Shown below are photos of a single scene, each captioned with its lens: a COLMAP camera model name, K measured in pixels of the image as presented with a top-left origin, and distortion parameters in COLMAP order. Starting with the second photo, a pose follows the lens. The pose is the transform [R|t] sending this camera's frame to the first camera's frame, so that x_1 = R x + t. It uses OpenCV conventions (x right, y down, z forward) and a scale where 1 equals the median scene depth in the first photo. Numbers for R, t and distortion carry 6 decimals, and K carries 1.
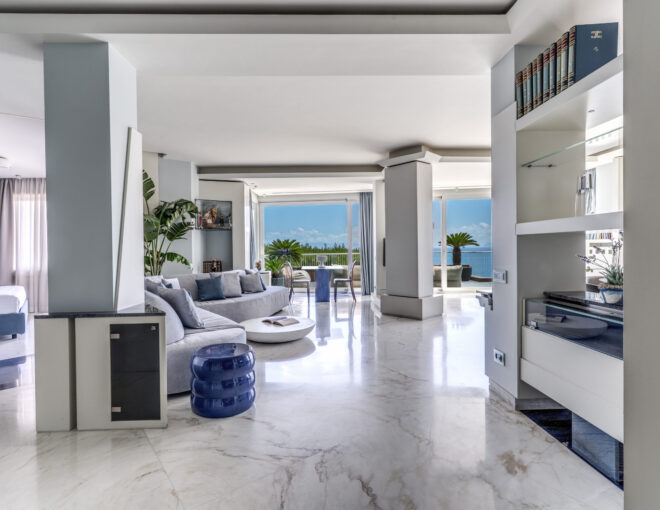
lens RADIAL K [[366.6, 0, 330.0], [0, 366.6, 249.4], [0, 0, 1]] dist [0.000804, 0.001233]
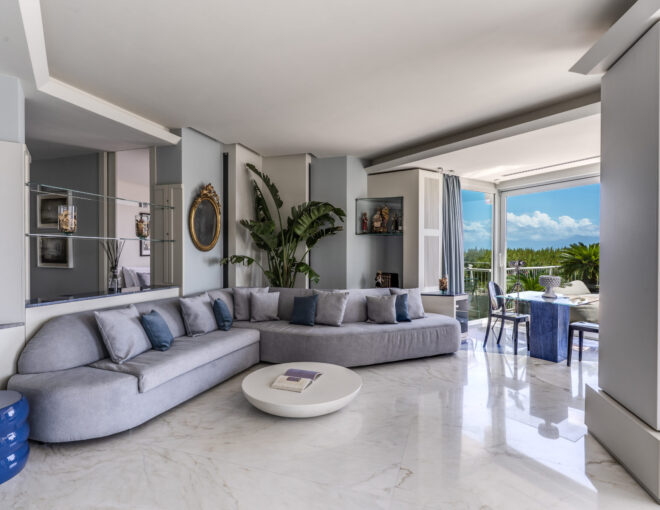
lens RADIAL K [[366.6, 0, 325.5], [0, 366.6, 254.5], [0, 0, 1]] dist [0.000804, 0.001233]
pose [[0.547267, 0.026769, -0.836530, 0.297275], [-0.014846, 0.999642, 0.022277, -0.026621], [0.836826, 0.000228, 0.547468, 0.471843]]
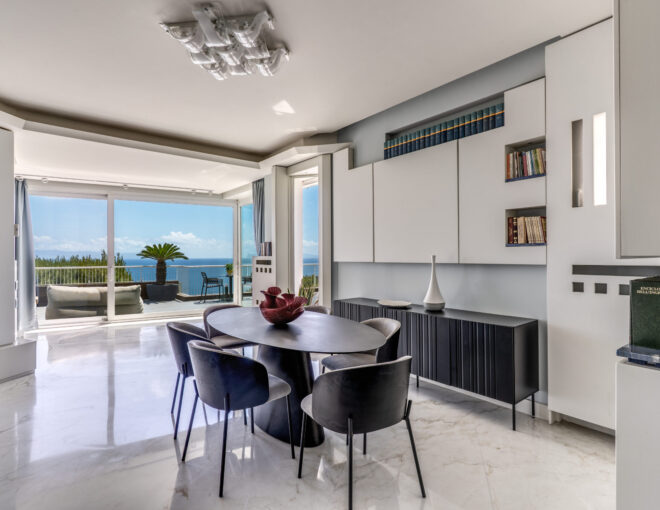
lens RADIAL K [[366.6, 0, 334.0], [0, 366.6, 258.8], [0, 0, 1]] dist [0.000804, 0.001233]
pose [[0.809856, 0.009623, 0.586549, 0.316113], [-0.007765, 0.999954, -0.005684, -0.016081], [-0.586577, 0.000048, 0.809894, 0.155846]]
